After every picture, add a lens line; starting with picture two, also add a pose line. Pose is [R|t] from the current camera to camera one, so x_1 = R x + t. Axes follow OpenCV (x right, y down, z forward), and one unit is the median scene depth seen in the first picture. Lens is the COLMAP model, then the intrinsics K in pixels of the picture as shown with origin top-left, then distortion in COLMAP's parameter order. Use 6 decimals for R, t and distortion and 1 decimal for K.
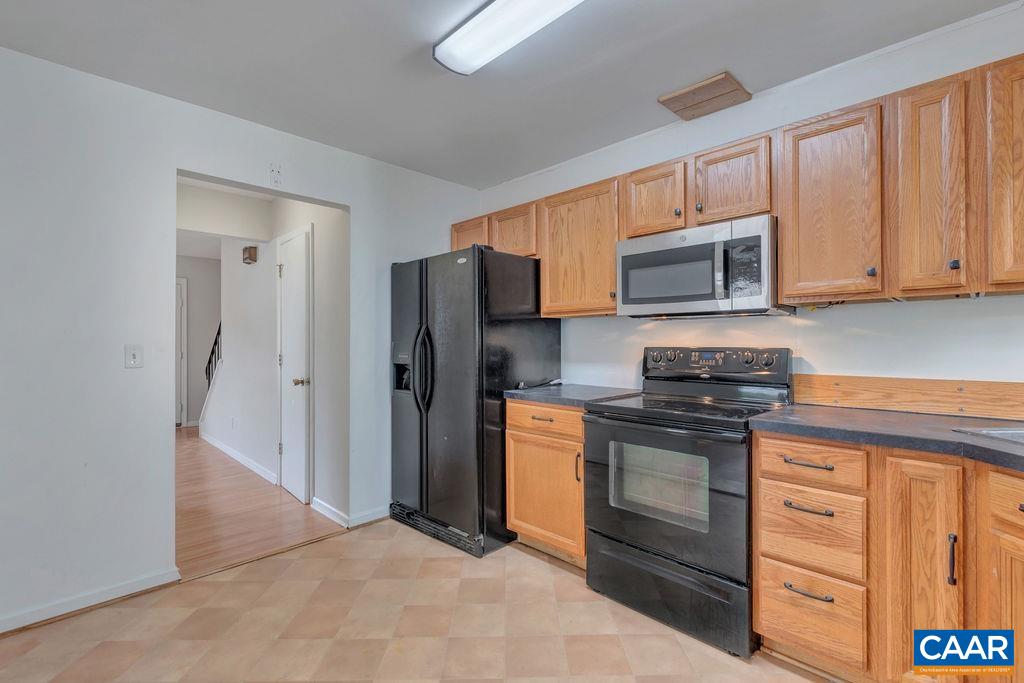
lens RADIAL K [[457.2, 0, 509.7], [0, 457.2, 334.4], [0, 0, 1]] dist [0.000643, 0.000032]
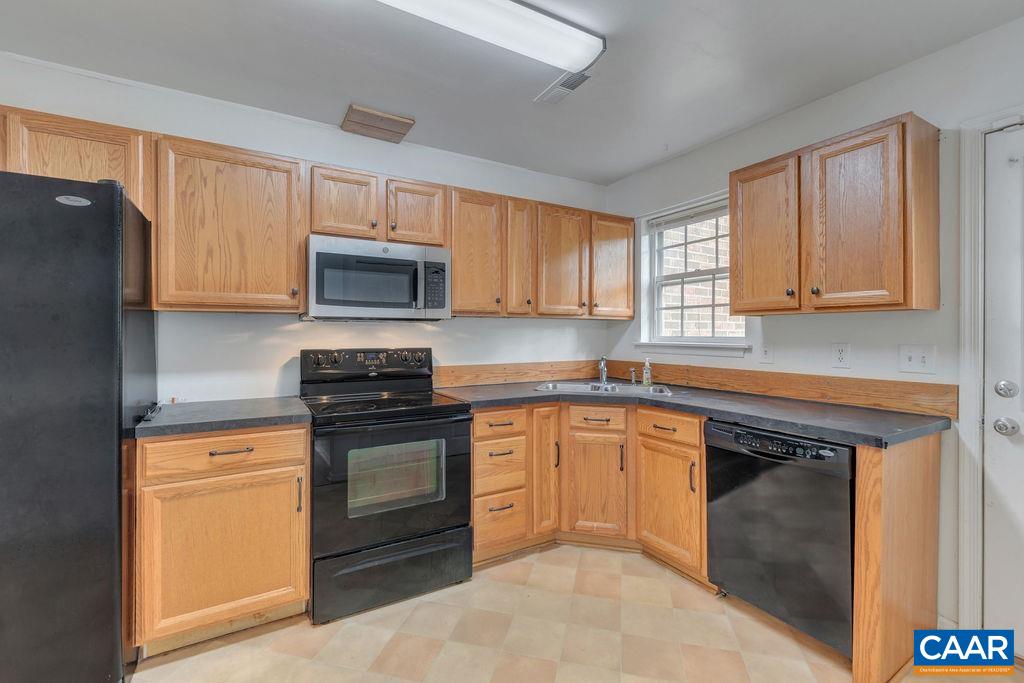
lens RADIAL K [[447.3, 0, 509.9], [0, 447.3, 330.3], [0, 0, 1]] dist [0.000190, 0.000046]
pose [[0.250645, 0.010768, 0.968019, -0.577198], [-0.017022, 0.999833, -0.006714, -0.015492], [-0.967929, -0.014795, 0.250786, 0.434130]]
